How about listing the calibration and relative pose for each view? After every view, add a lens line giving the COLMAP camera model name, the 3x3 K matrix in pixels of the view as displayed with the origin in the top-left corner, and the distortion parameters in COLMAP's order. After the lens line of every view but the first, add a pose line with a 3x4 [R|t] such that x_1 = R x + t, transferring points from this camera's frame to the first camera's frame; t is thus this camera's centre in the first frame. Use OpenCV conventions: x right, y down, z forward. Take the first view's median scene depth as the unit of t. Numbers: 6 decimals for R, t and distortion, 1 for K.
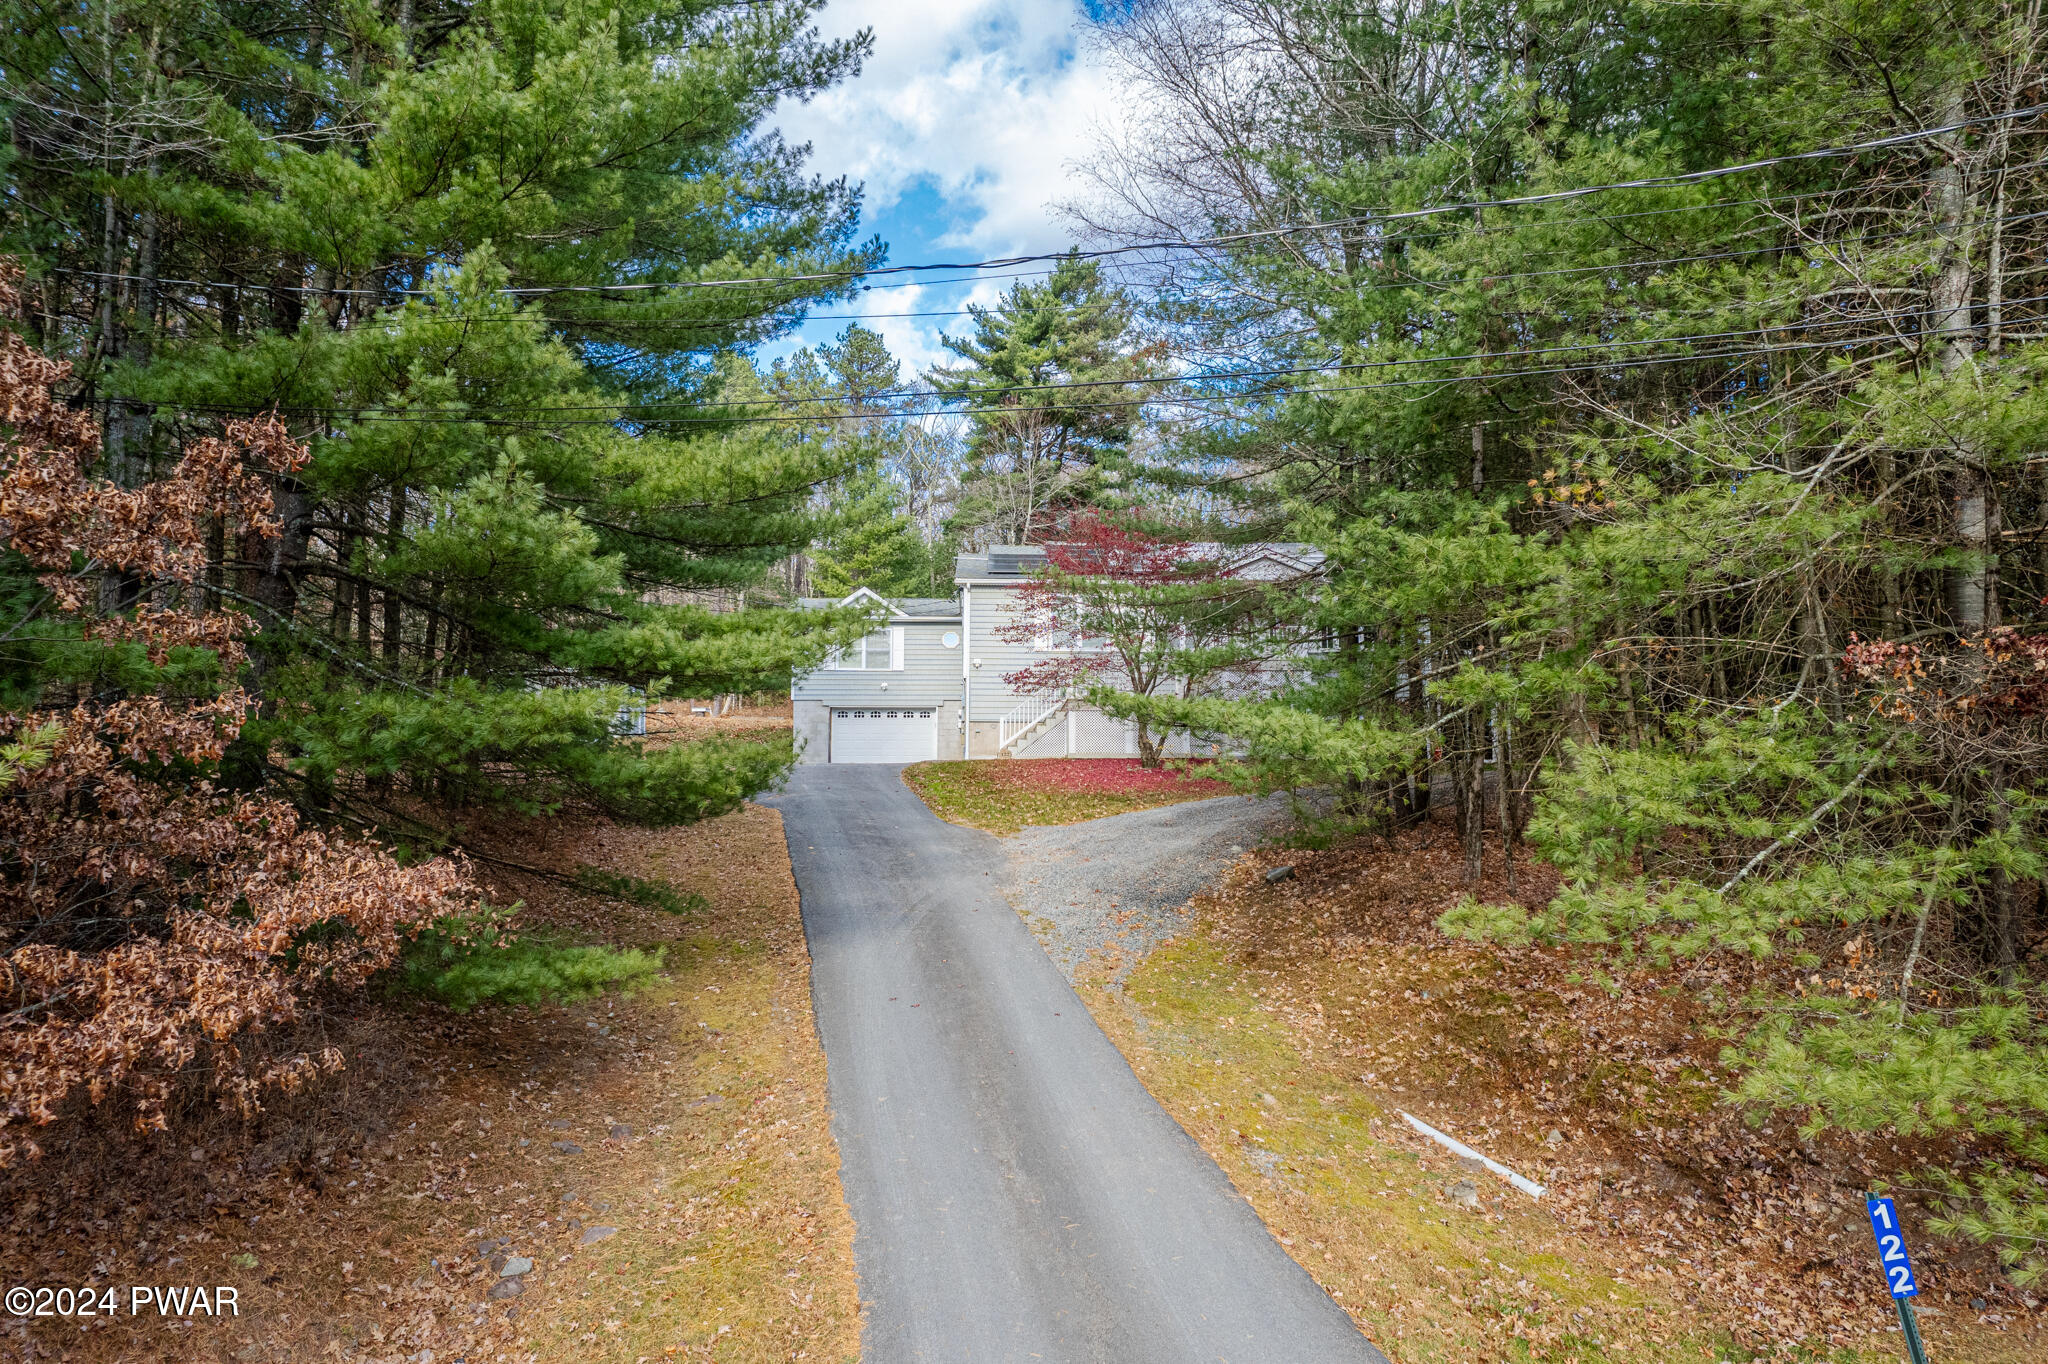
lens RADIAL K [[1289.3, 0, 1022.0], [0, 1289.3, 679.3], [0, 0, 1]] dist [-0.040850, 0.002641]
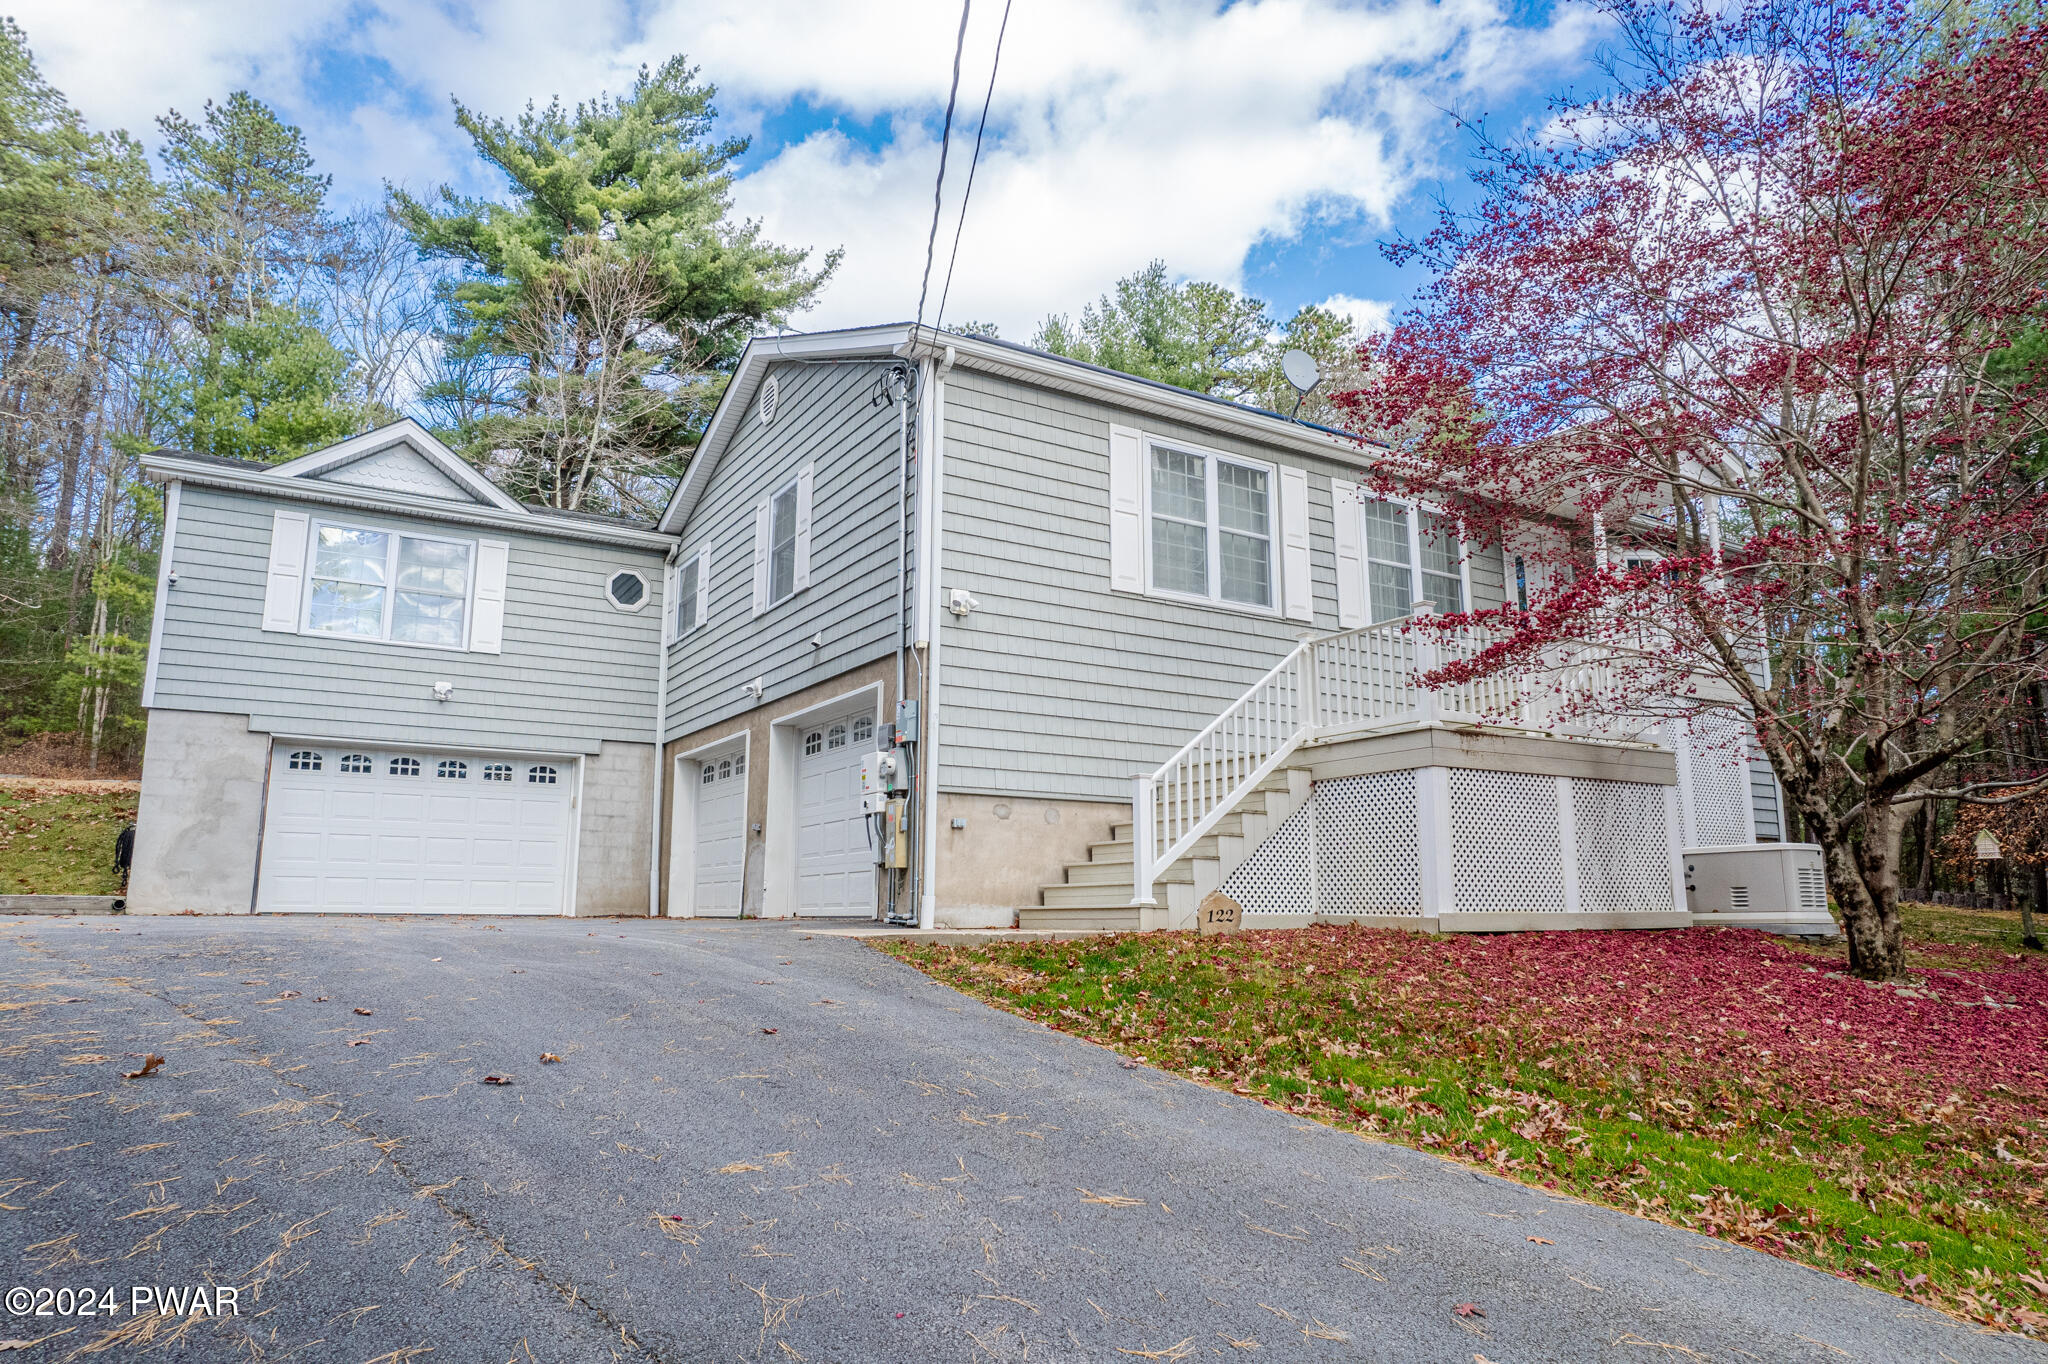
lens RADIAL K [[1289.3, 0, 1028.4], [0, 1289.3, 687.3], [0, 0, 1]] dist [-0.040850, 0.002641]
pose [[0.860139, 0.091591, 0.501769, -0.145473], [-0.050112, 0.994161, -0.095566, 0.030634], [-0.507592, 0.057056, 0.859706, 0.597099]]
